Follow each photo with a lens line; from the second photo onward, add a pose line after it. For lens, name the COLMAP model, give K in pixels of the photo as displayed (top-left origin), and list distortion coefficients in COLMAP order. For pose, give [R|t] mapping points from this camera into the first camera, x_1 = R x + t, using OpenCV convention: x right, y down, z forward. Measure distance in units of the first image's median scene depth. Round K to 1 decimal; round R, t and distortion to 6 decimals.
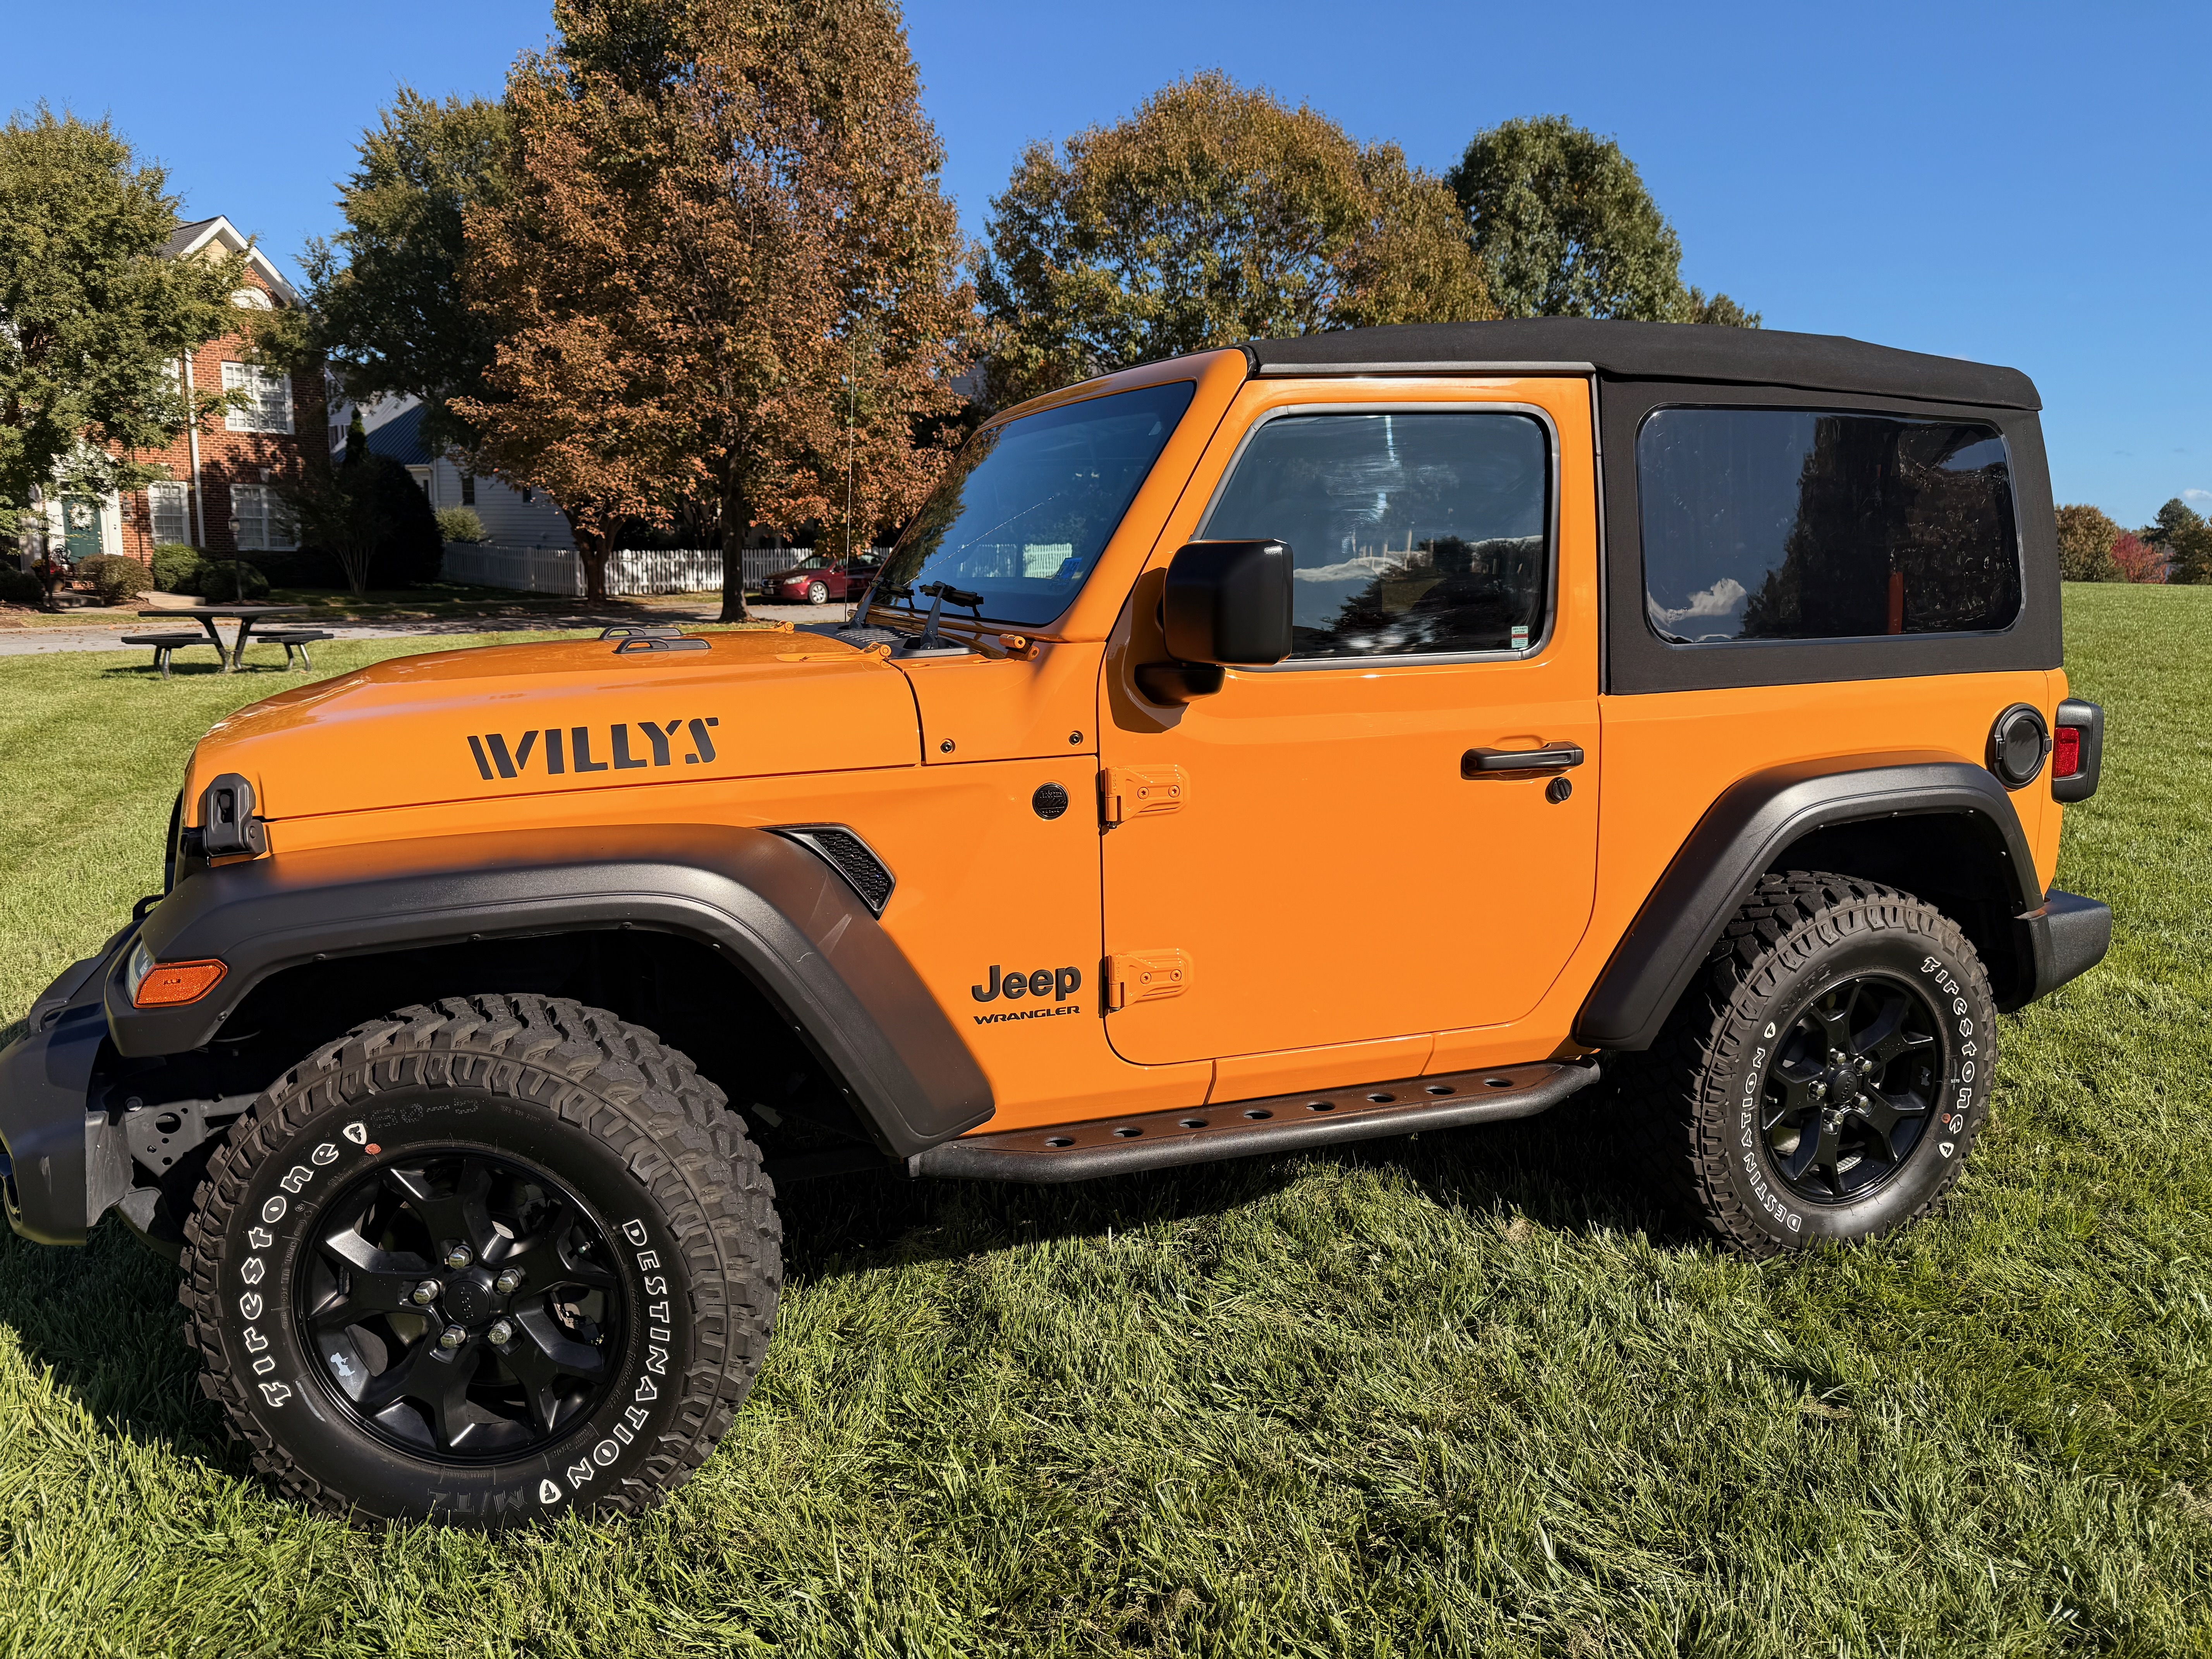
lens RADIAL K [[1570.2, 0, 1106.0], [0, 1570.2, 829.5], [0, 0, 1]] dist [0.017431, -0.013754]
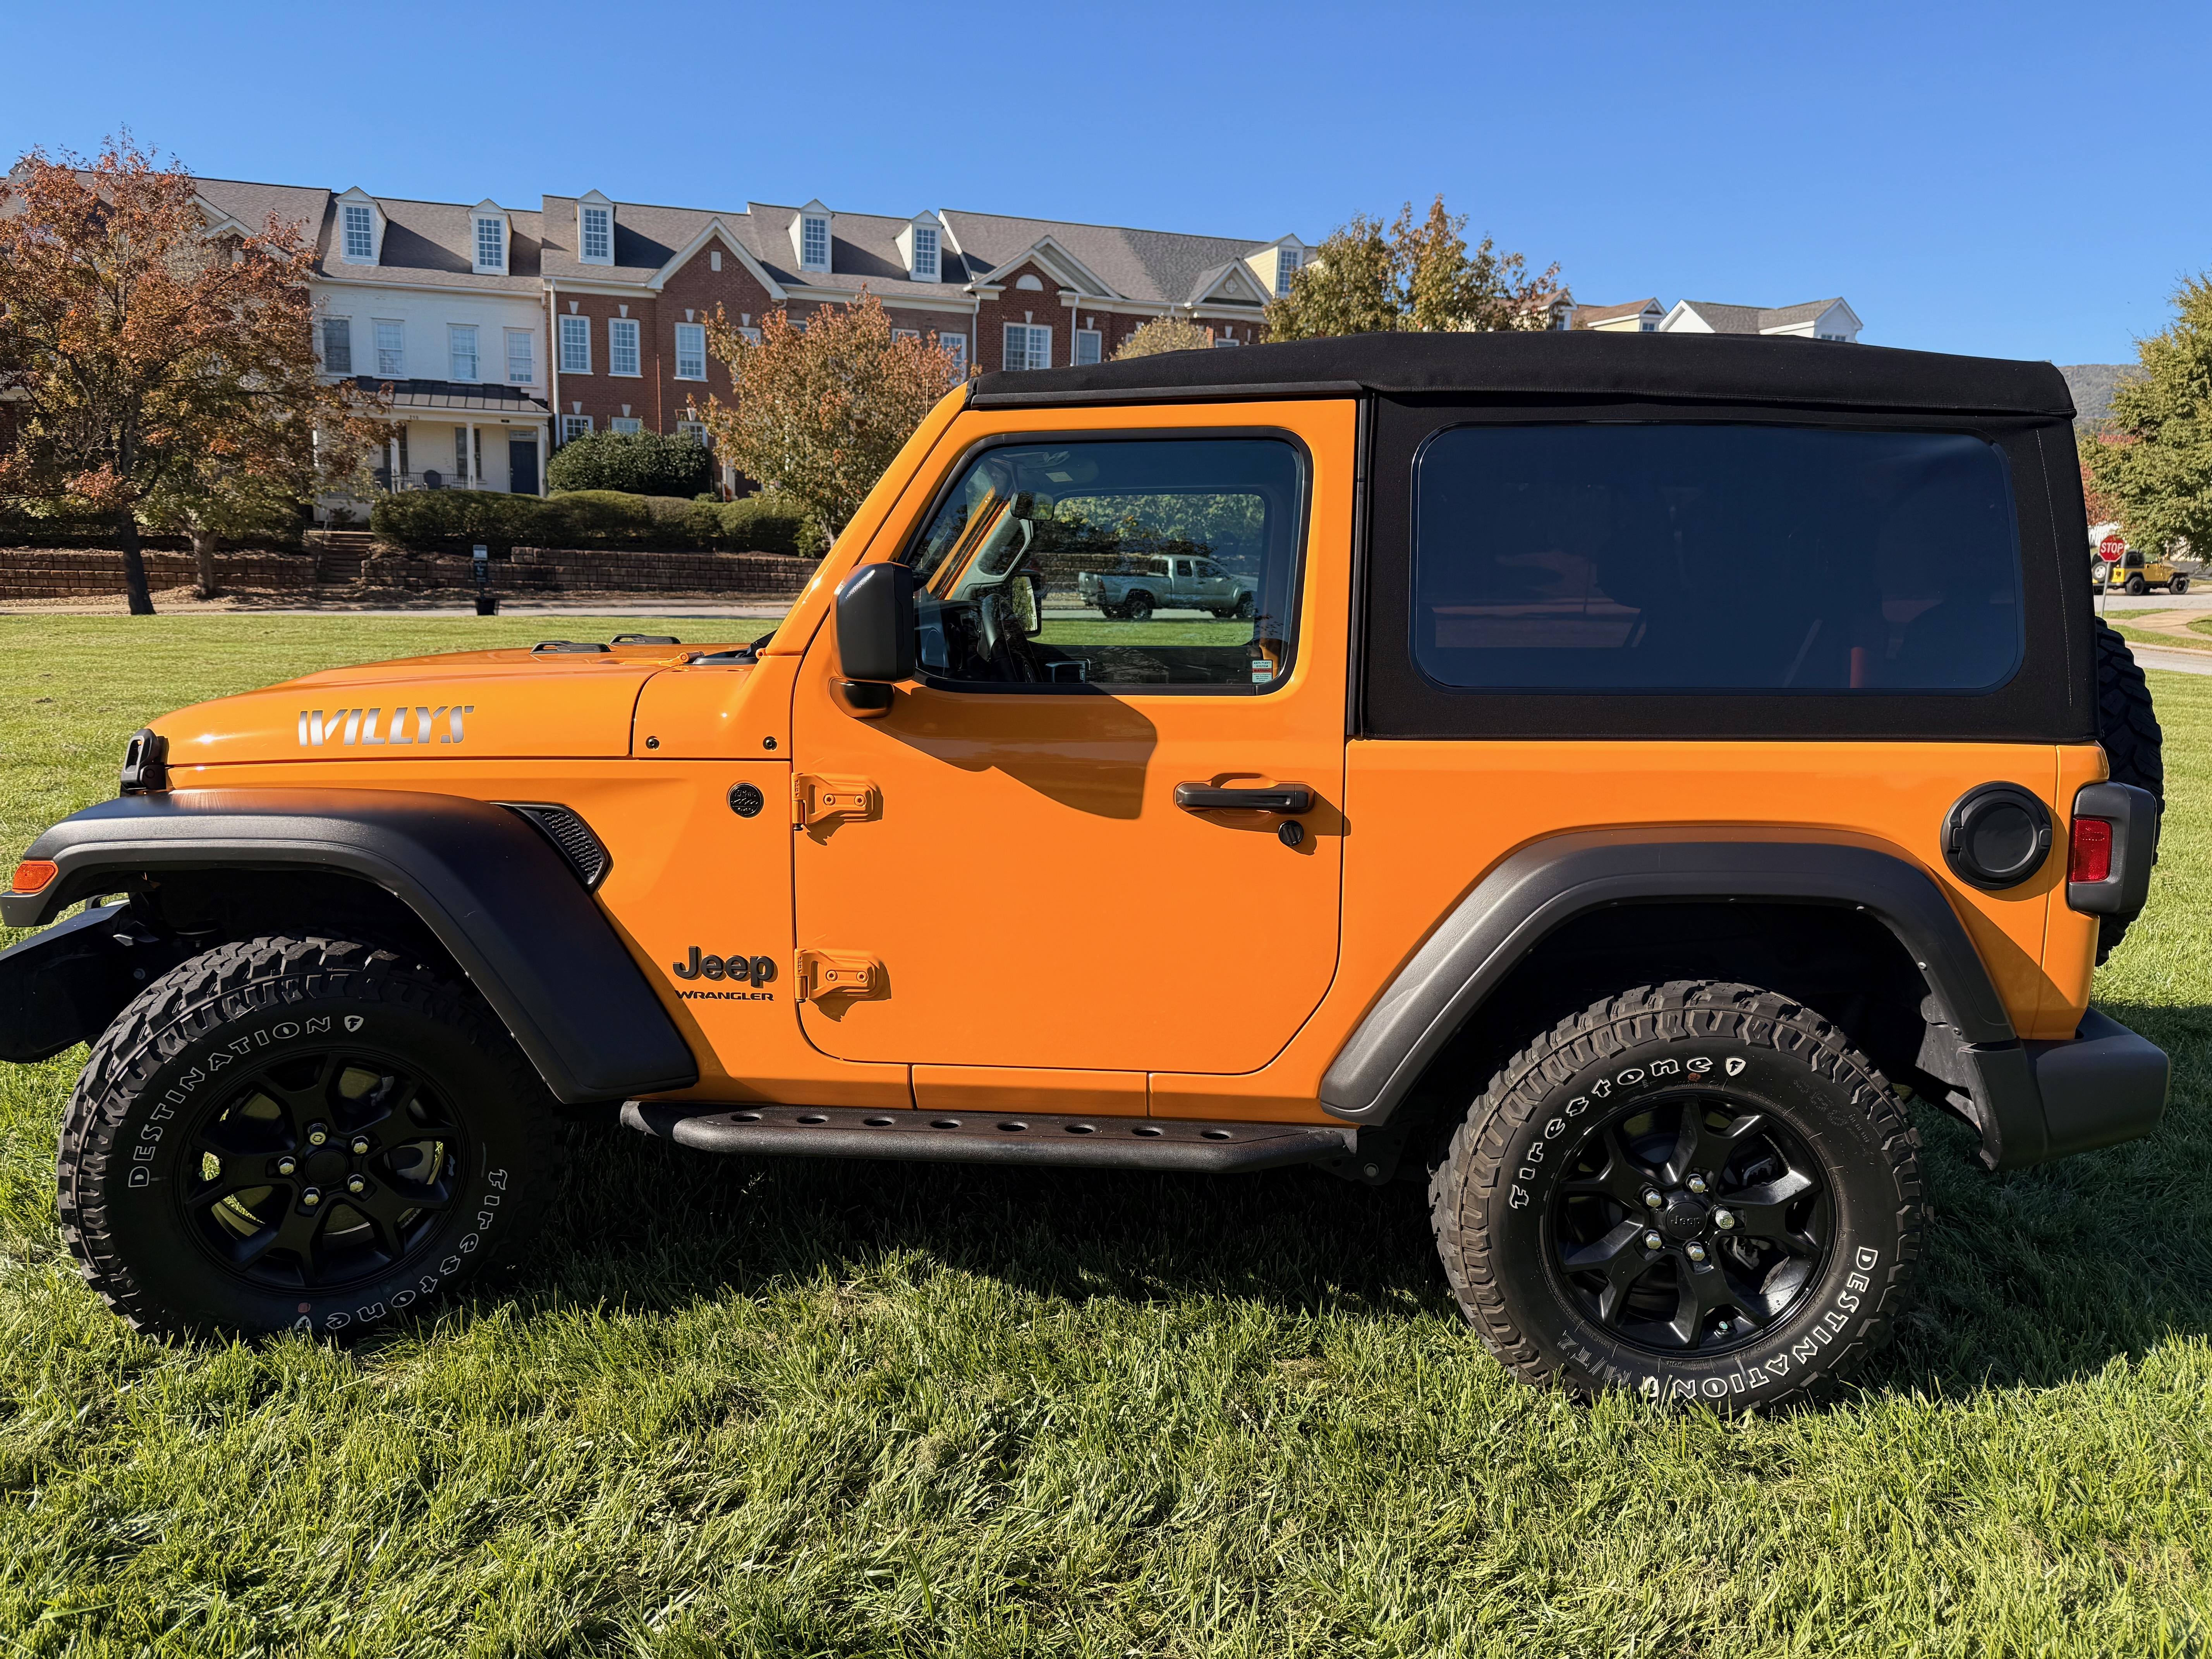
lens RADIAL K [[1570.2, 0, 1106.0], [0, 1570.2, 829.5], [0, 0, 1]] dist [0.017431, -0.013754]
pose [[0.924855, 0.088253, -0.369938, 0.593265], [-0.088461, 0.995944, 0.016439, -0.038017], [0.369889, 0.017522, 0.928911, 0.093049]]
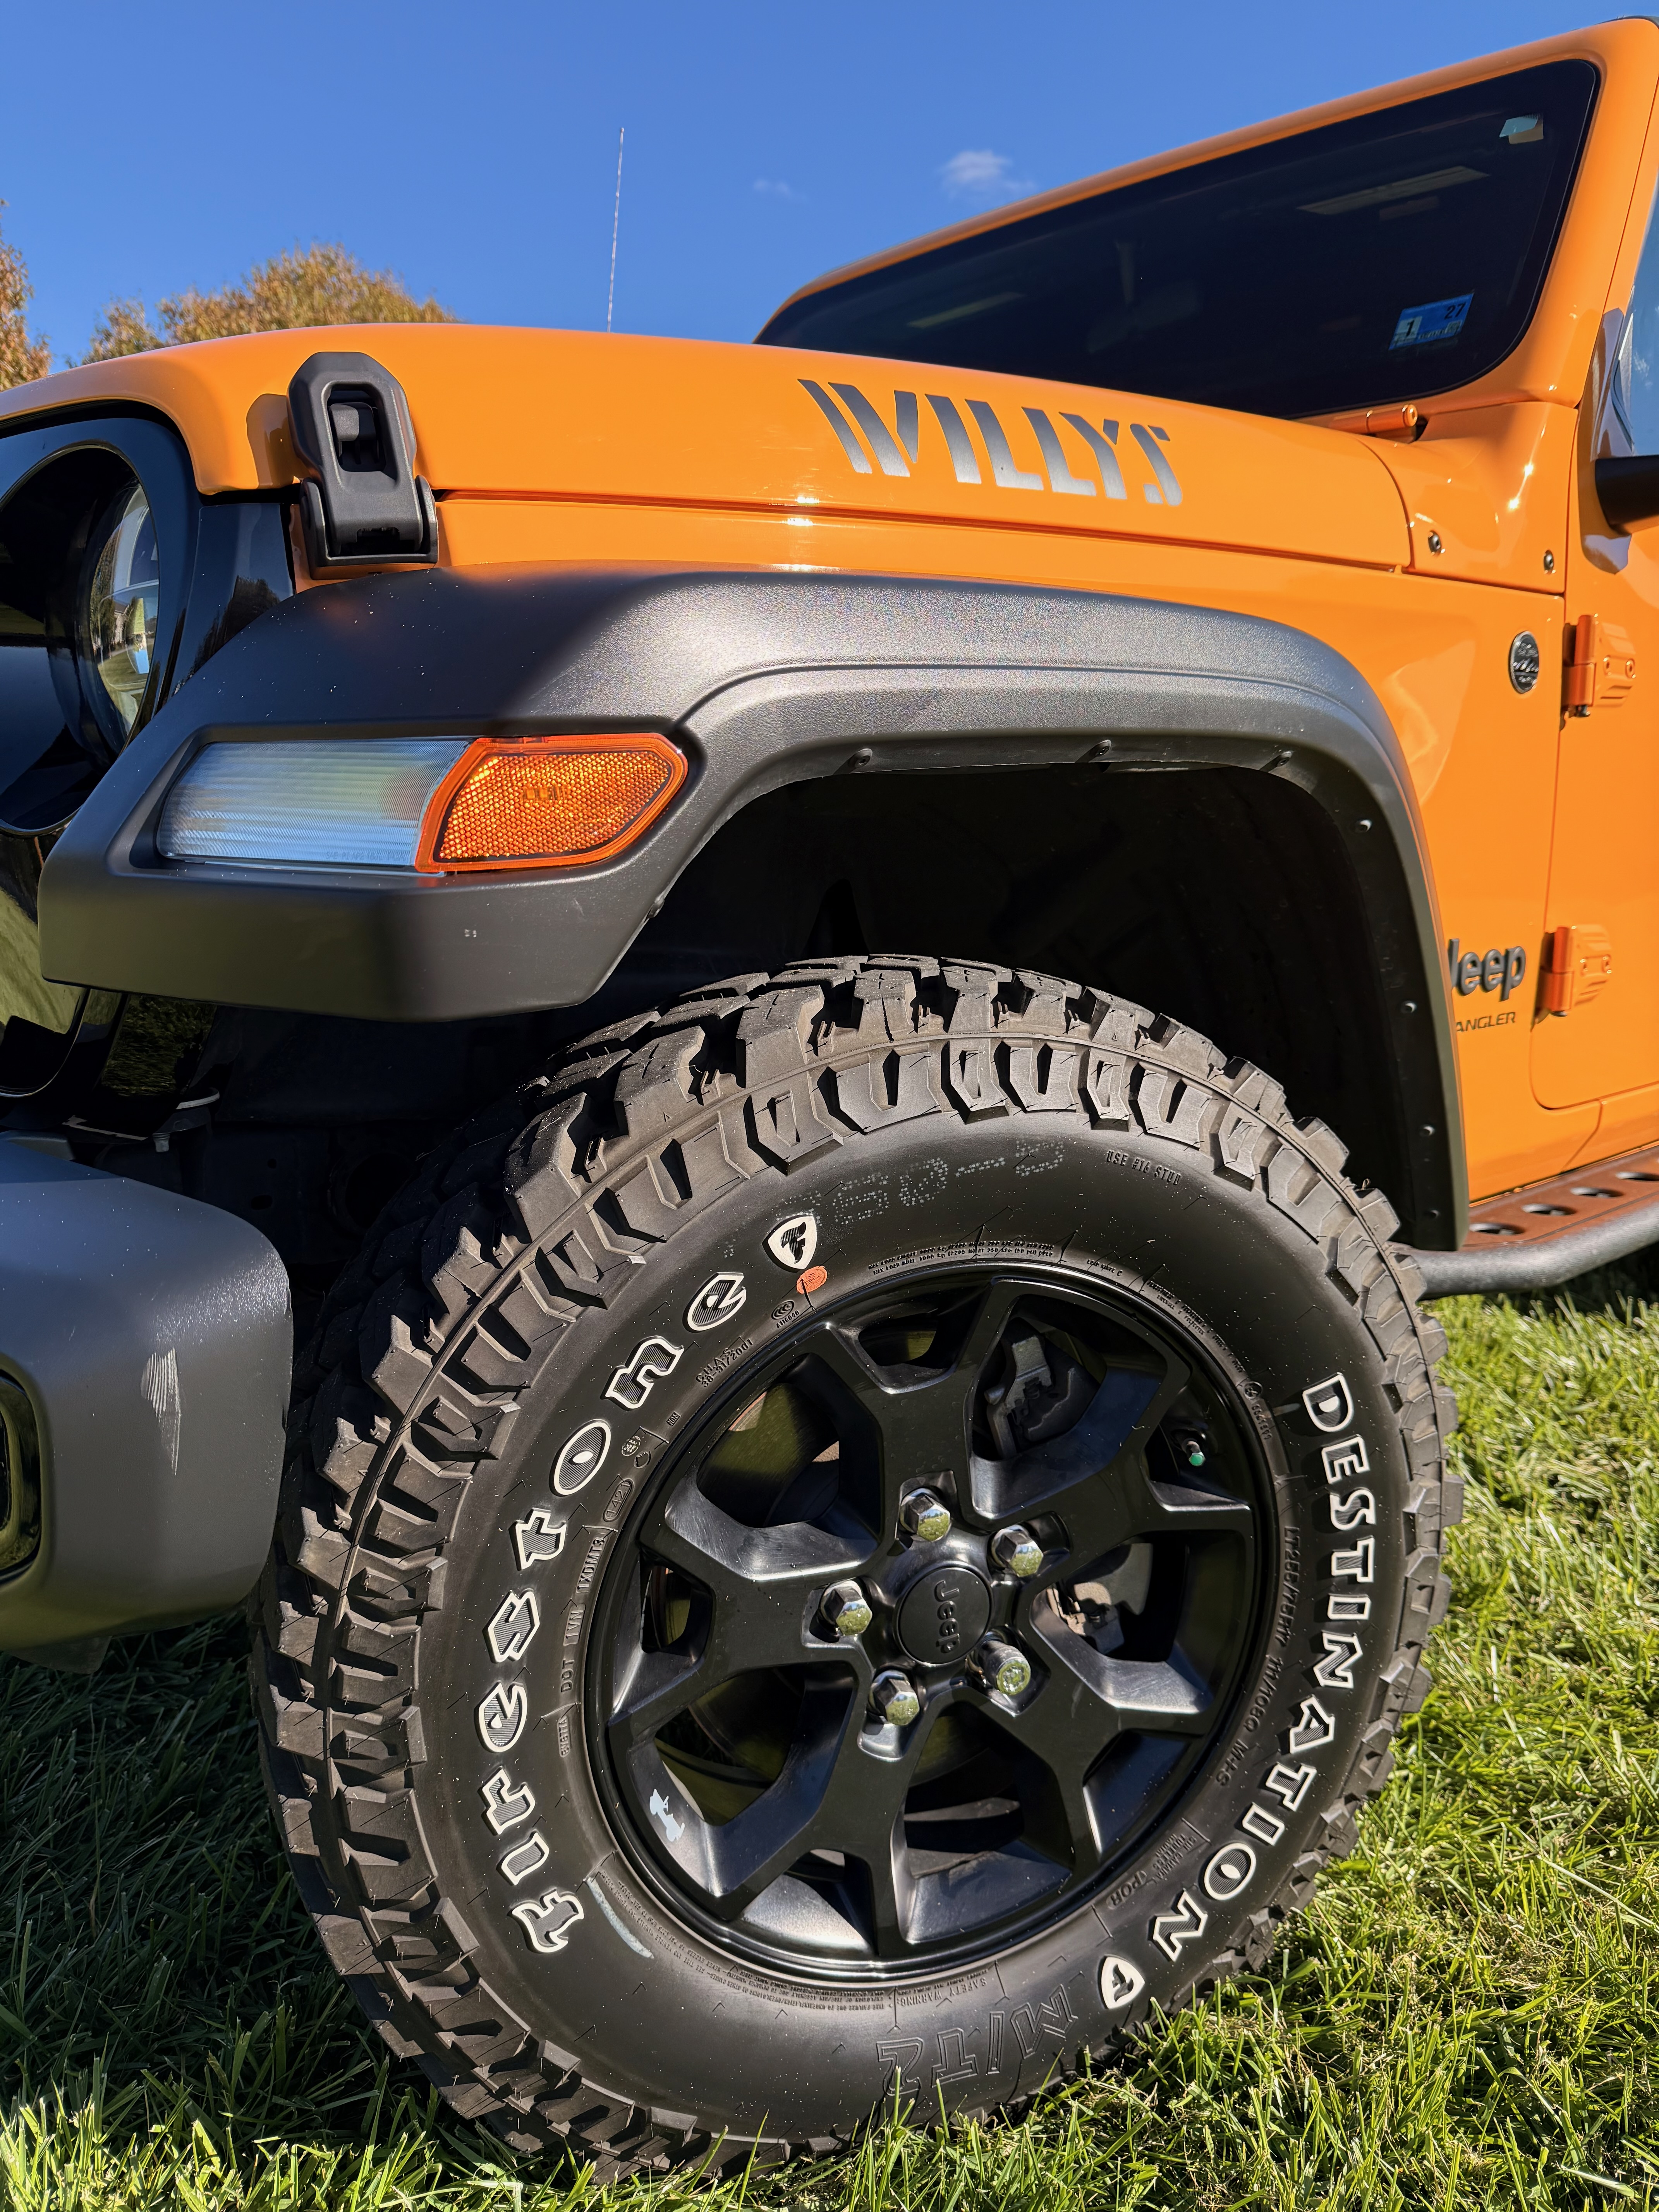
lens RADIAL K [[1536.6, 0, 829.5], [0, 1536.6, 1106.0], [0, 0, 1]] dist [0.046765, -0.067669]
pose [[0.924523, -0.052156, 0.377541, -0.525346], [0.042475, 0.998521, 0.033929, 0.123497], [-0.378753, -0.015332, 0.925371, 0.537772]]
